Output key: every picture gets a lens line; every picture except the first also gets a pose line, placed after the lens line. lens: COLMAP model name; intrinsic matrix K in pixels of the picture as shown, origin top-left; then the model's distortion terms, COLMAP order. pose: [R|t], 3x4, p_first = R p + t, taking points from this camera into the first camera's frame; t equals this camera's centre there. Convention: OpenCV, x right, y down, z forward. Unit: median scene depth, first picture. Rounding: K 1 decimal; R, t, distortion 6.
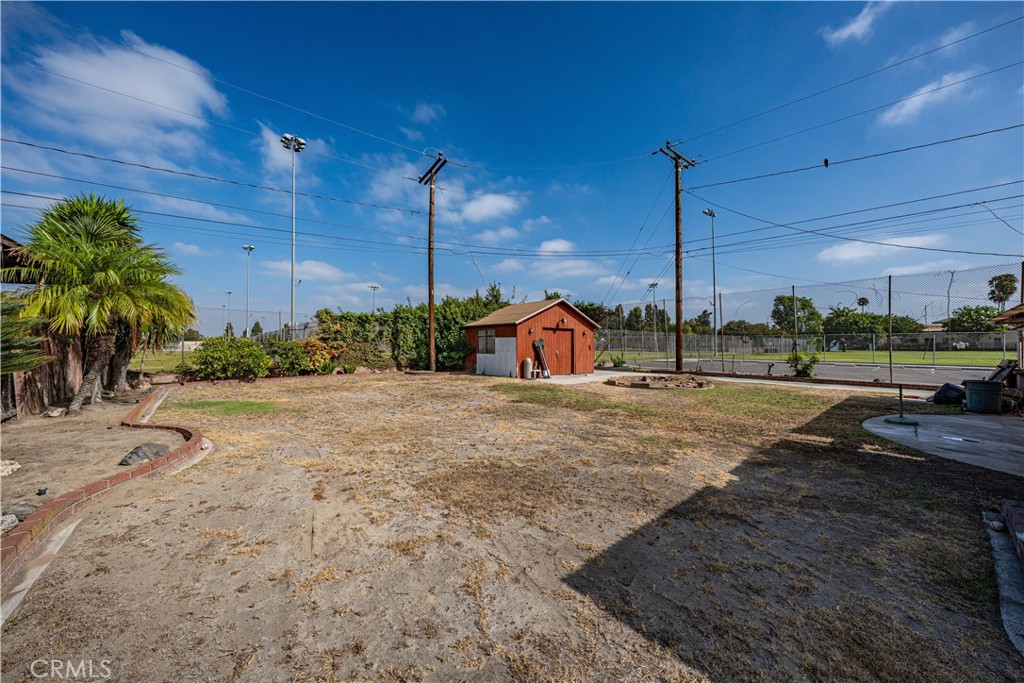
lens RADIAL K [[383.7, 0, 511.9], [0, 383.7, 340.1], [0, 0, 1]] dist [-0.009584, -0.000134]
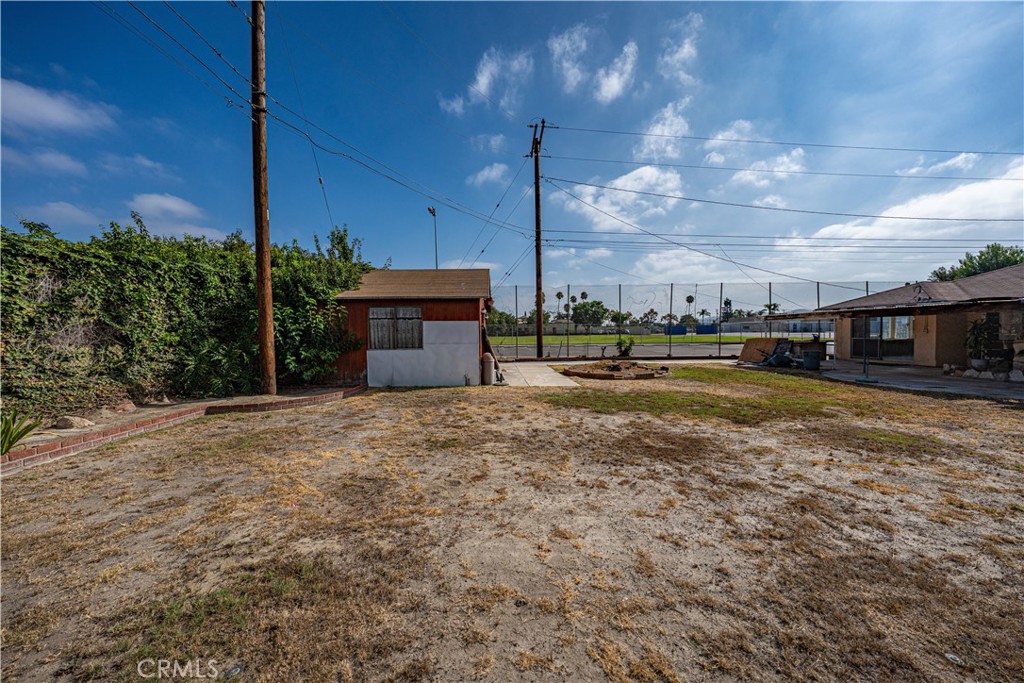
lens RADIAL K [[351.7, 0, 512.0], [0, 351.7, 340.3], [0, 0, 1]] dist [-0.000805, -0.000126]
pose [[0.603406, -0.024749, 0.797050, -0.360090], [0.002205, 0.999566, 0.029368, 0.006976], [-0.797431, -0.015963, 0.603199, 0.533997]]
